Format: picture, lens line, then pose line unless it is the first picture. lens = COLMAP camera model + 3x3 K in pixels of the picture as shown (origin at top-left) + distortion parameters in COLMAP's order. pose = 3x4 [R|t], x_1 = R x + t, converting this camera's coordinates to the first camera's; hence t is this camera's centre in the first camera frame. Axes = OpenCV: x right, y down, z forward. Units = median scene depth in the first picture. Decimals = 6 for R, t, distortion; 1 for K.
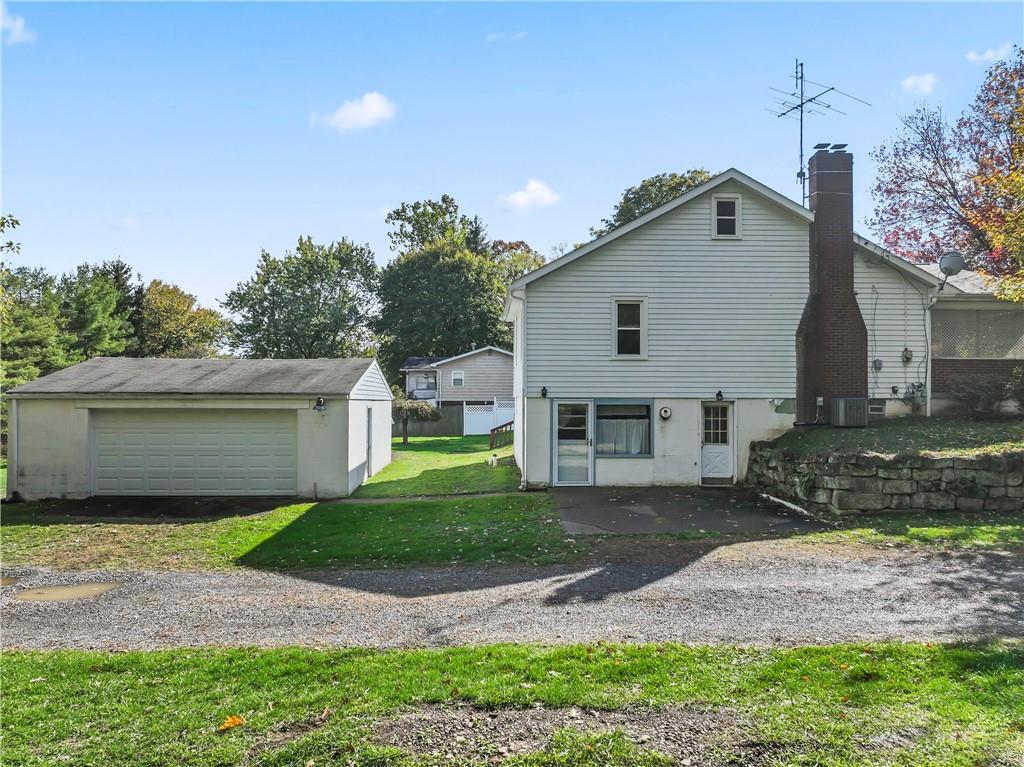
lens RADIAL K [[726.7, 0, 512.0], [0, 726.7, 383.5], [0, 0, 1]] dist [0.003588, 0.002602]
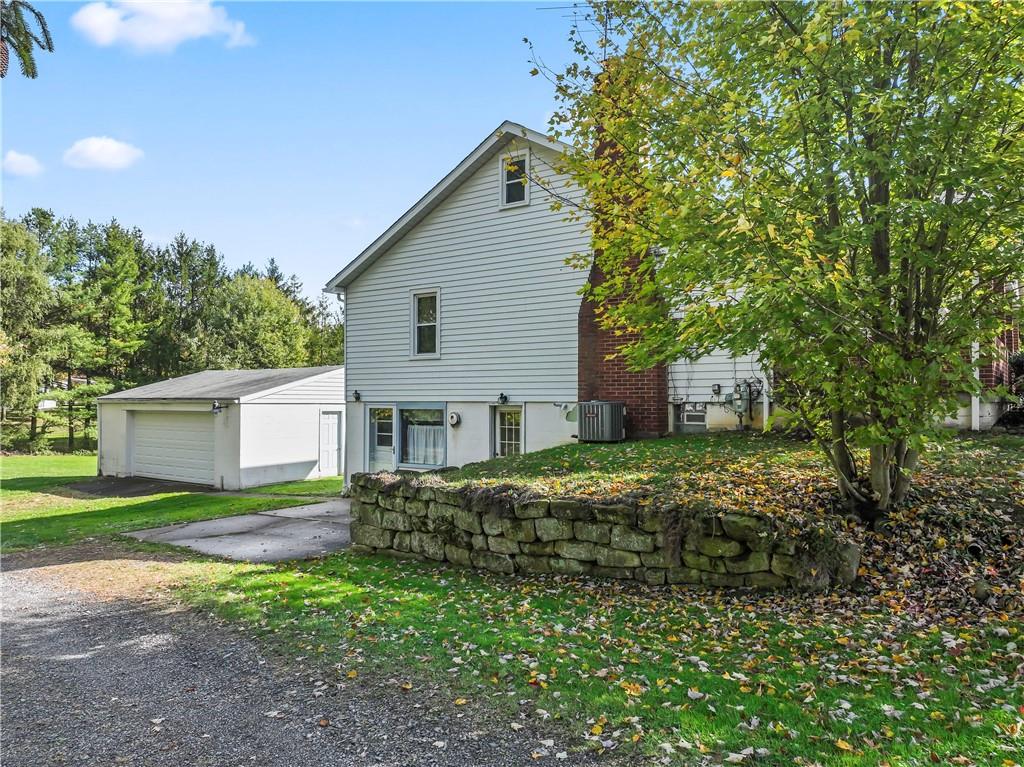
lens RADIAL K [[726.7, 0, 512.0], [0, 726.7, 383.5], [0, 0, 1]] dist [0.003588, 0.002602]
pose [[0.807329, -0.015585, -0.589896, 0.774621], [0.013064, 0.999878, -0.008537, 0.006464], [0.589957, -0.000814, 0.807434, 0.340368]]
